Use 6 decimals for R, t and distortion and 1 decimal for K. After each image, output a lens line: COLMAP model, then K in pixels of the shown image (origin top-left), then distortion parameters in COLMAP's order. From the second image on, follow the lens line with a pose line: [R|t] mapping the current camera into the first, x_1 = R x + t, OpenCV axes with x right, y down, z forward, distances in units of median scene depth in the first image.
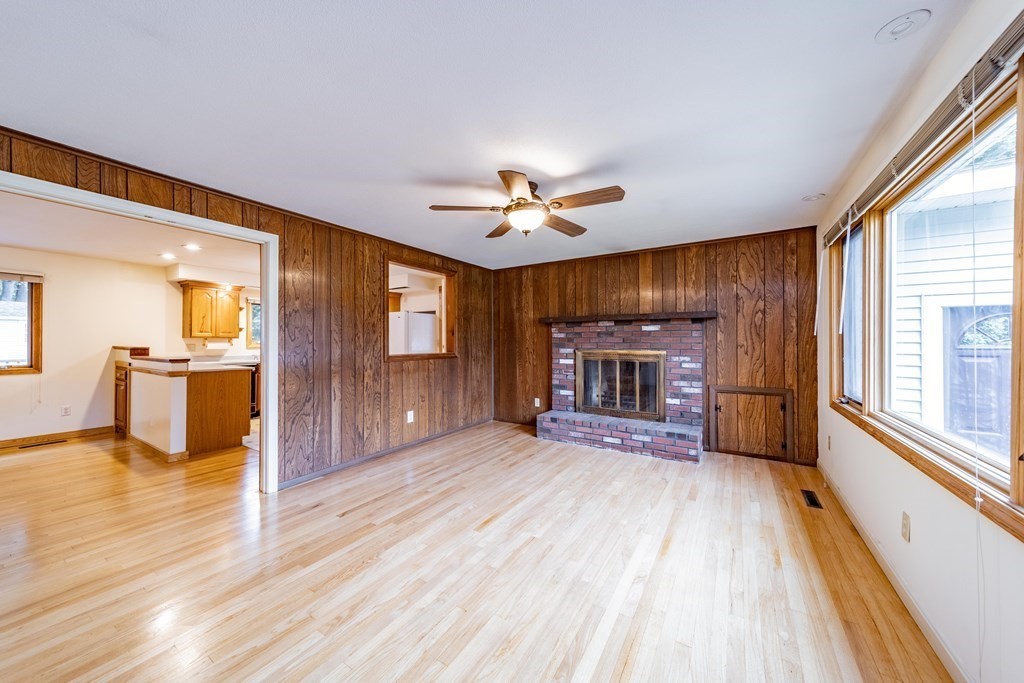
lens RADIAL K [[356.0, 0, 513.3], [0, 356.0, 339.2], [0, 0, 1]] dist [0.008009, -0.000049]
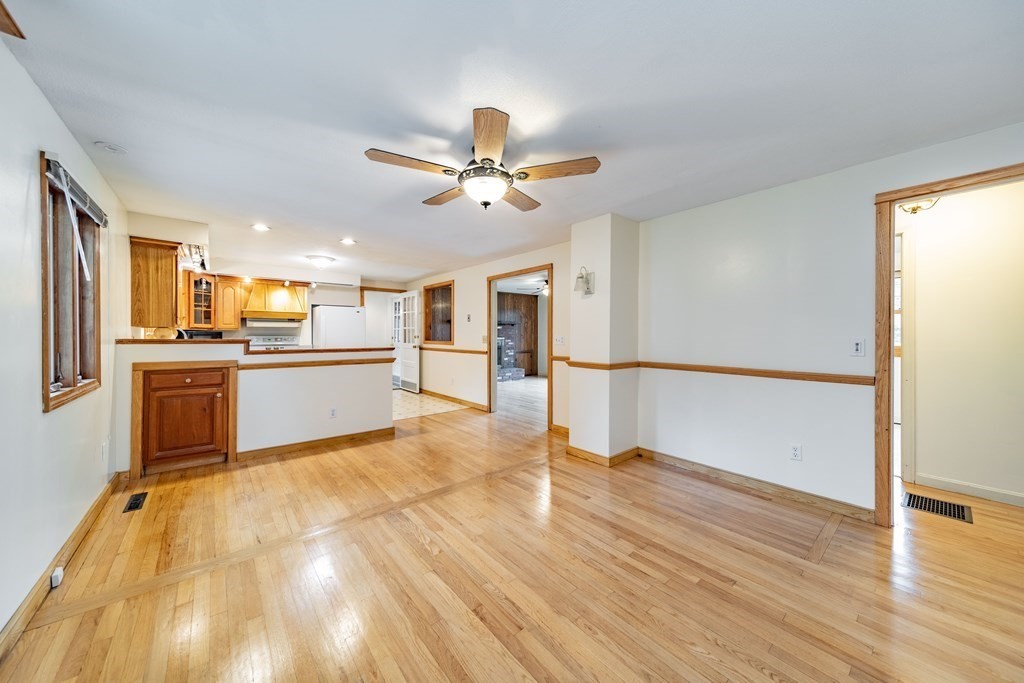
lens RADIAL K [[355.8, 0, 508.5], [0, 355.8, 334.9], [0, 0, 1]] dist [0.005268, 0.000070]
pose [[0.312964, -0.001522, 0.949764, -1.856525], [-0.007382, 0.999965, 0.004035, 0.006347], [-0.949736, -0.008273, 0.312941, 0.259632]]
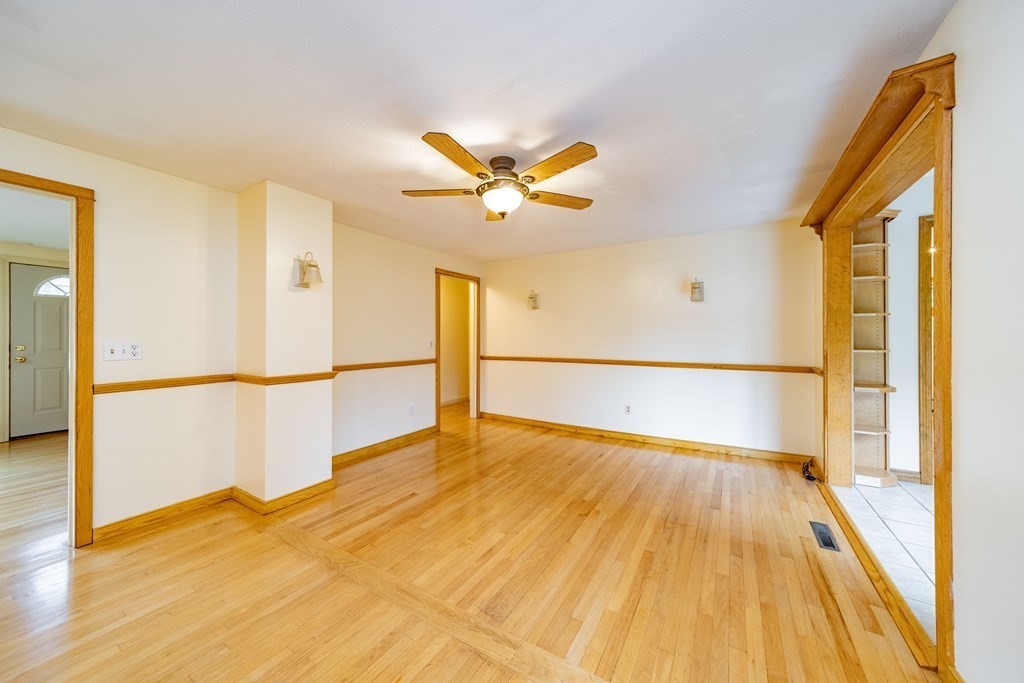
lens RADIAL K [[357.3, 0, 514.8], [0, 357.3, 333.7], [0, 0, 1]] dist [0.008313, -0.000078]
pose [[-0.999844, 0.004650, -0.017046, -1.355971], [0.004915, 0.999867, -0.015540, 0.011182], [0.016972, -0.015622, -0.999734, 1.043590]]
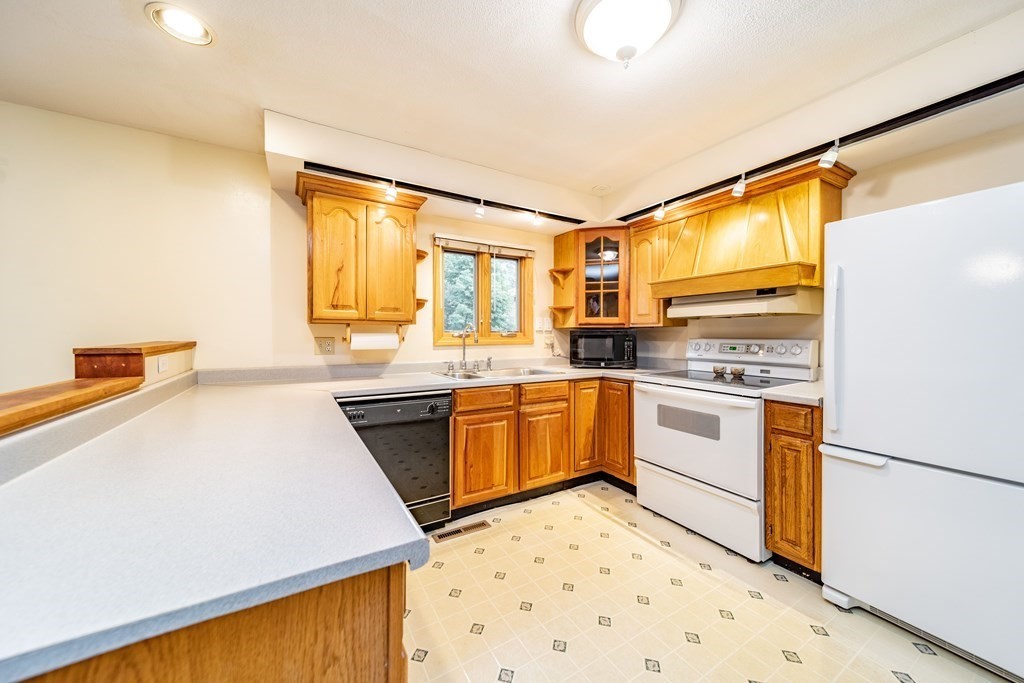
lens RADIAL K [[356.0, 0, 513.3], [0, 356.0, 339.2], [0, 0, 1]] dist [0.008009, -0.000049]
pose [[0.888769, 0.004443, -0.458333, -0.723500], [0.003588, 0.999855, 0.016651, 0.013627], [0.458341, -0.016443, 0.888624, 1.035452]]
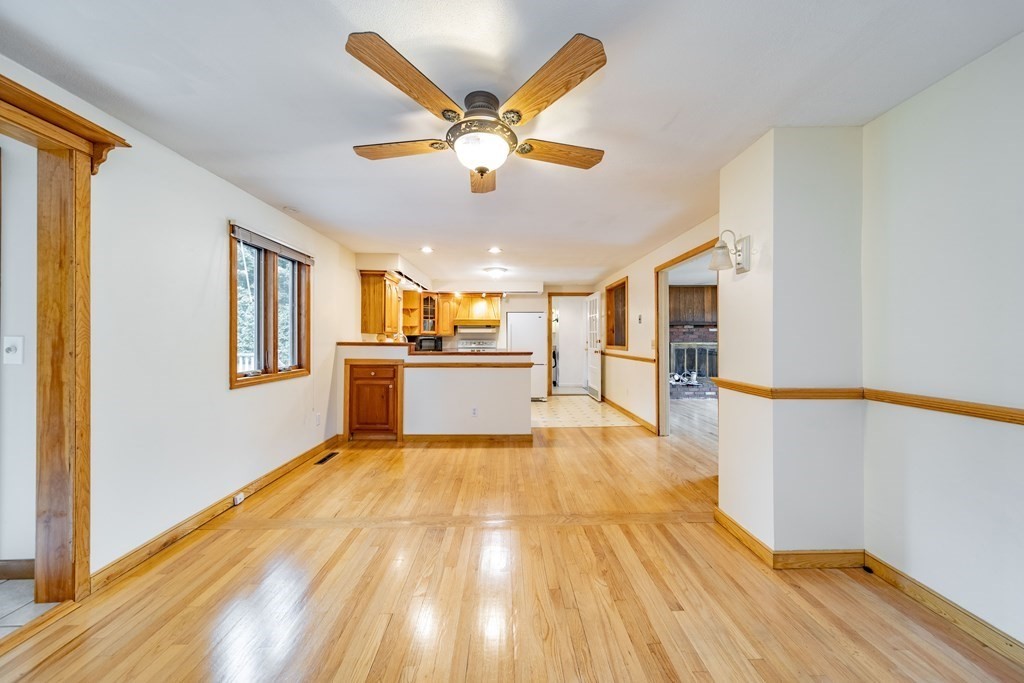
lens RADIAL K [[351.2, 0, 512.3], [0, 351.2, 336.4], [0, 0, 1]] dist [0.005869, -0.000033]
pose [[0.832824, 0.003271, 0.553528, -1.550653], [-0.003168, 0.999994, -0.001143, 0.006841], [-0.553528, -0.000802, 0.832830, 0.094115]]
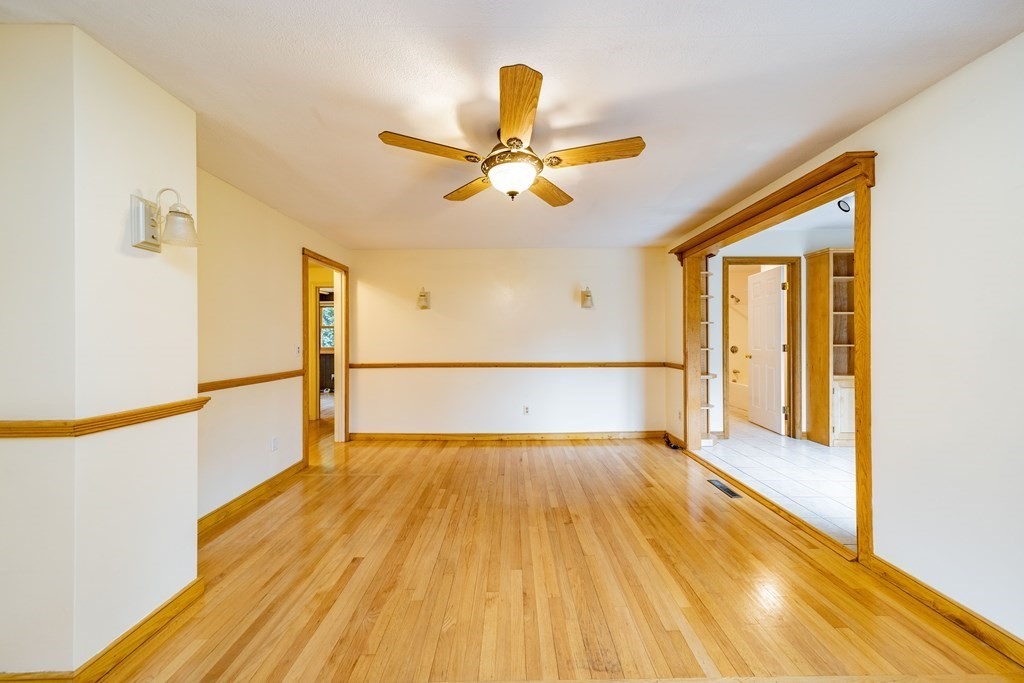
lens RADIAL K [[356.0, 0, 513.3], [0, 356.0, 339.2], [0, 0, 1]] dist [0.008009, -0.000049]
pose [[-0.841766, 0.006140, -0.539808, -1.082284], [0.011239, 0.999918, -0.006152, 0.010189], [0.539726, -0.011245, -0.841766, 0.877452]]
